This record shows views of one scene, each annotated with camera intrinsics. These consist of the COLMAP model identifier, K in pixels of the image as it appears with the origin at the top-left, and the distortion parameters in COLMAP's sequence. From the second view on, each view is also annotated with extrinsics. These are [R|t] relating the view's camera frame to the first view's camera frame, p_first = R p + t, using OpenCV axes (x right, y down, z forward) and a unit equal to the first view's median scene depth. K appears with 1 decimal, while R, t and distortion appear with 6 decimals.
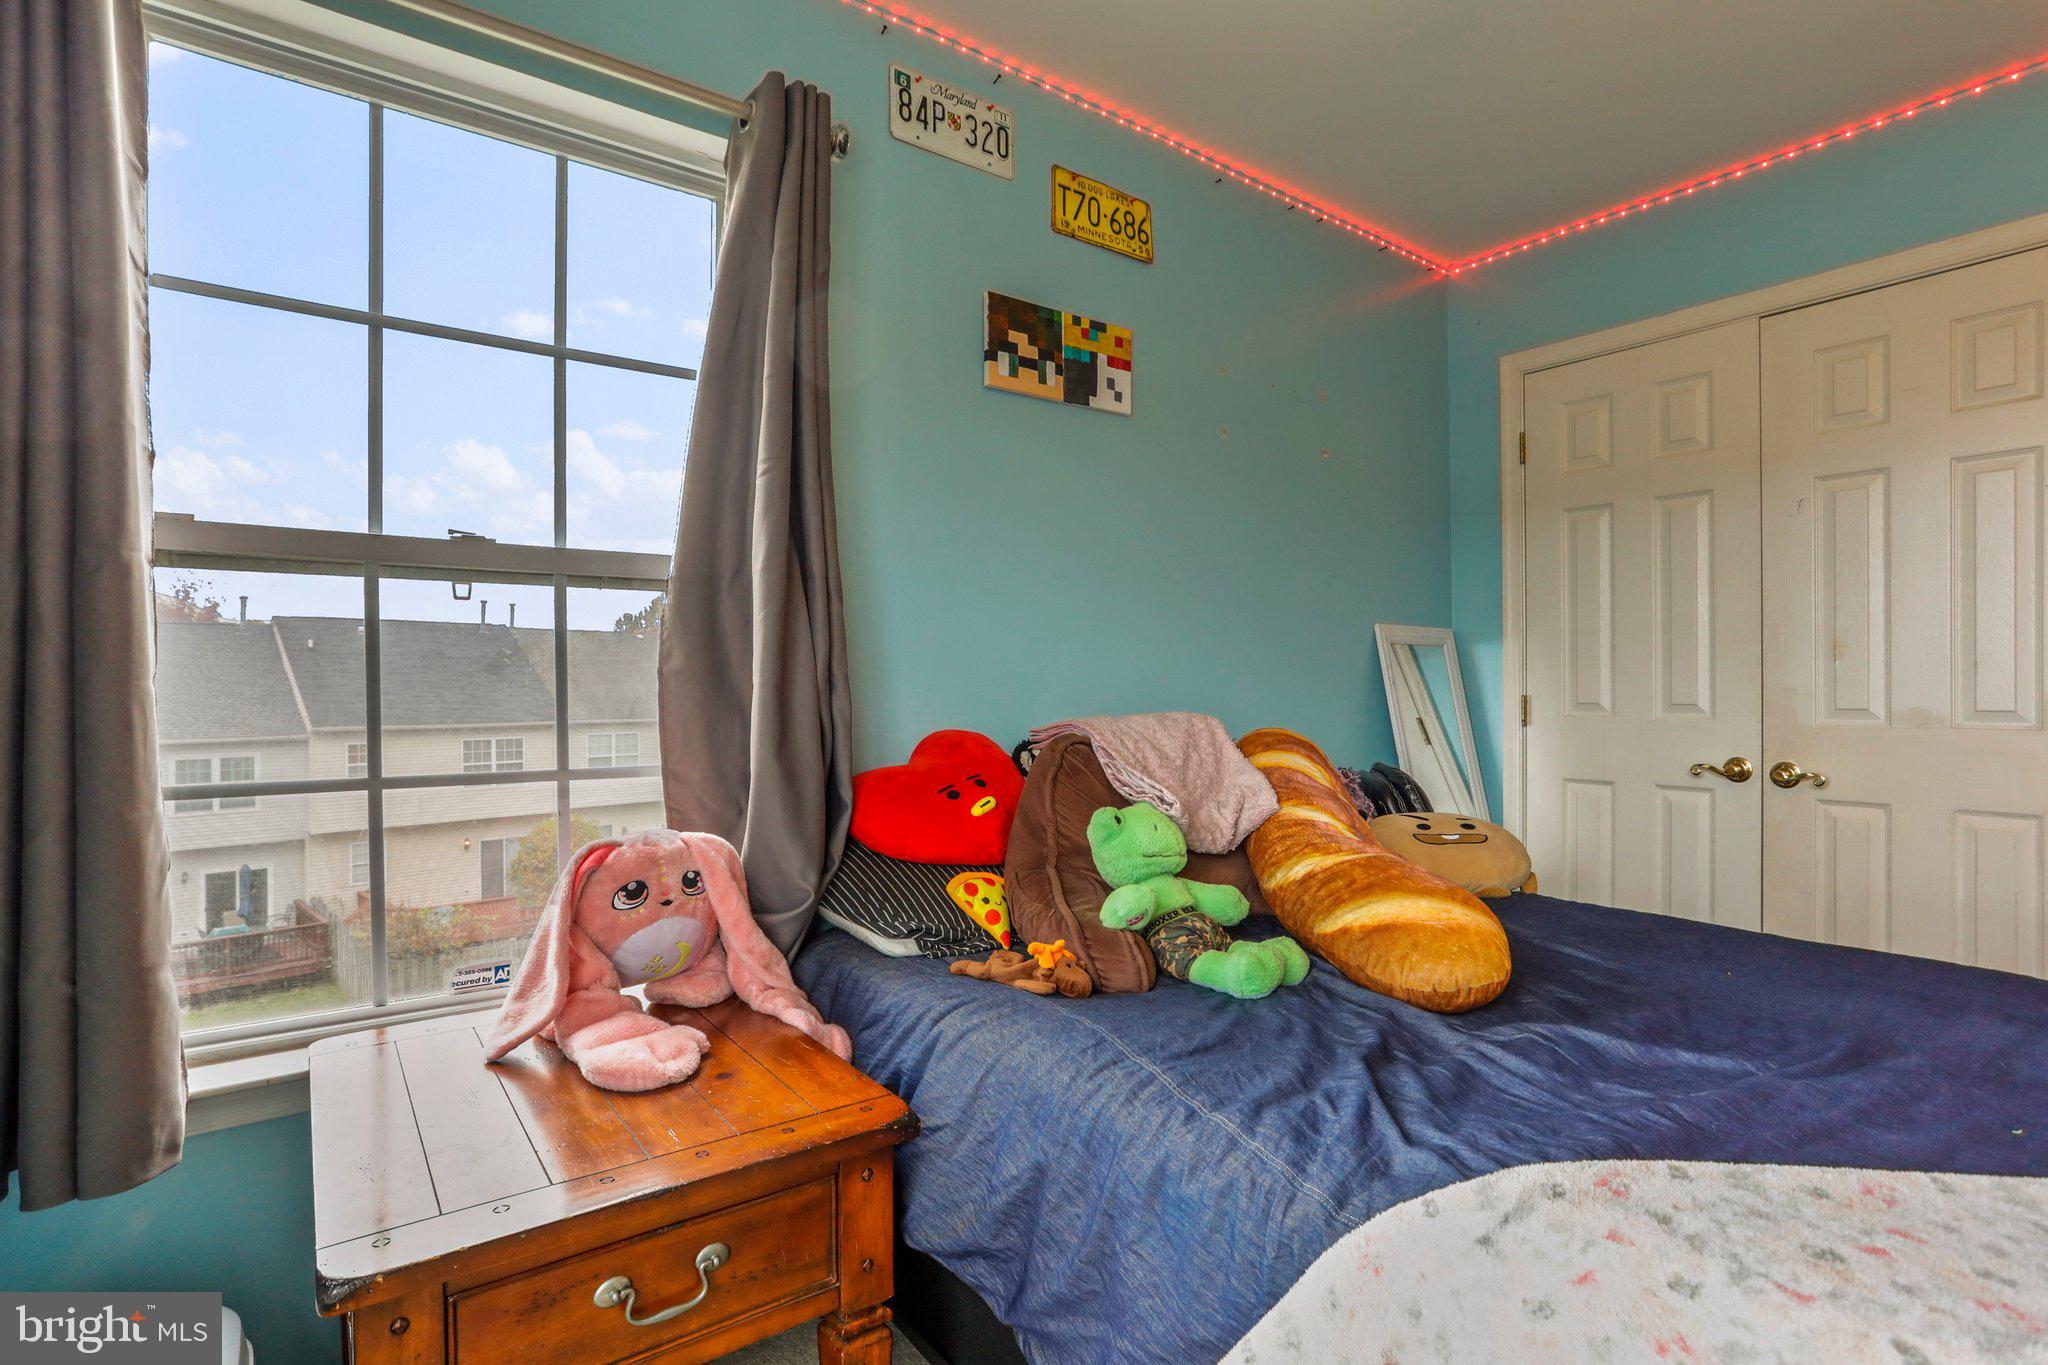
lens RADIAL K [[993.1, 0, 1014.9], [0, 993.1, 683.7], [0, 0, 1]] dist [-0.049697, 0.021128]
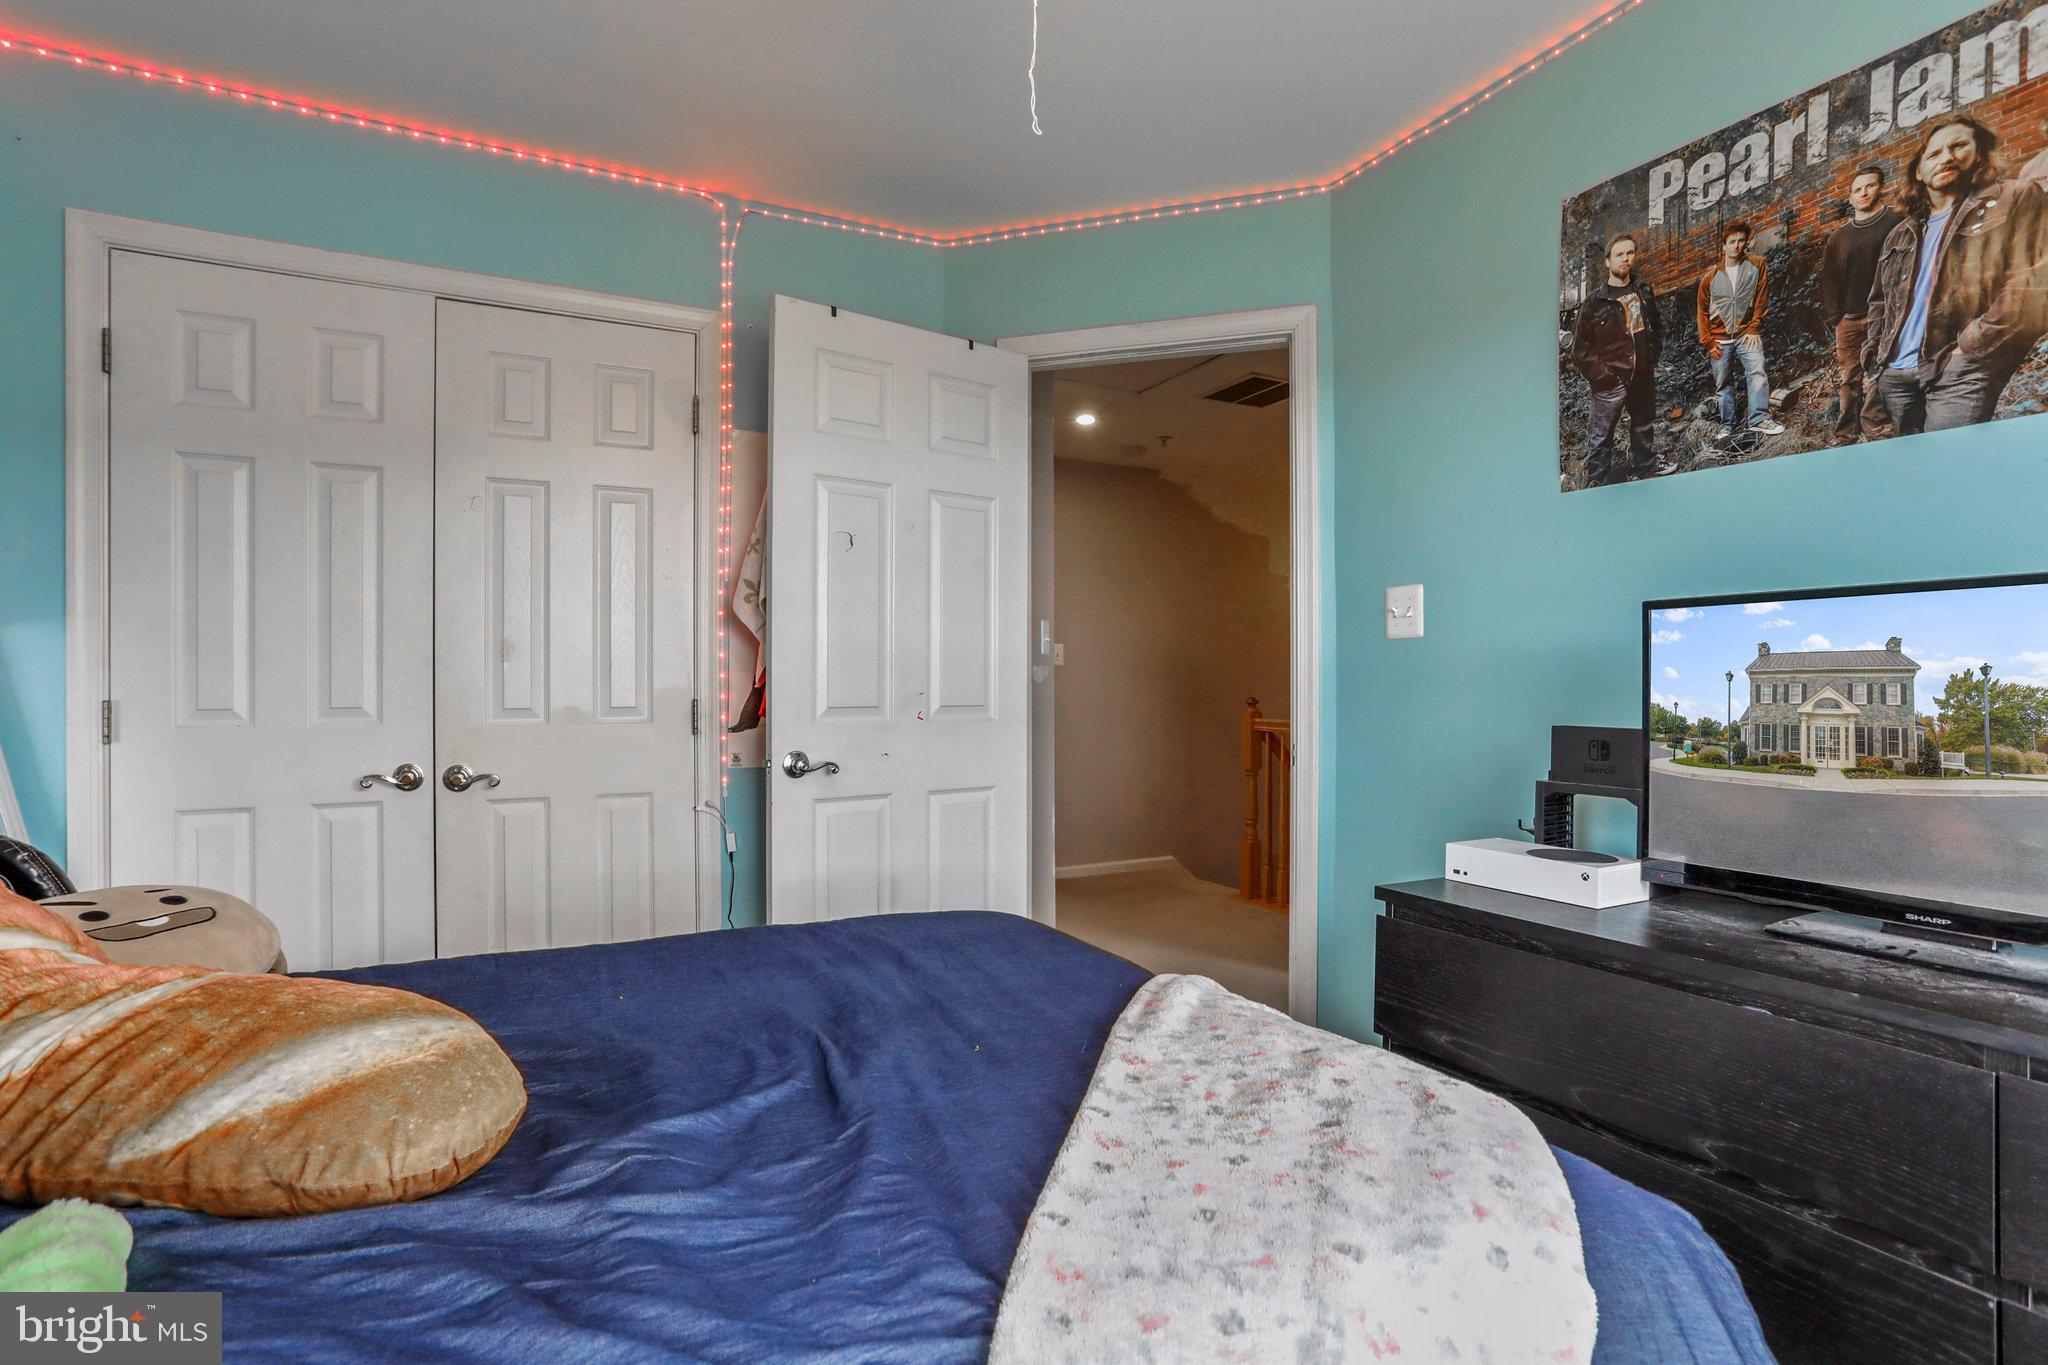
lens RADIAL K [[993.1, 0, 1094.7], [0, 993.1, 673.6], [0, 0, 1]] dist [-0.049697, 0.021128]
pose [[0.162835, 0.009966, 0.986603, -0.140804], [-0.000562, 0.999950, -0.010008, -0.002005], [-0.986653, 0.001075, 0.162833, 0.492324]]
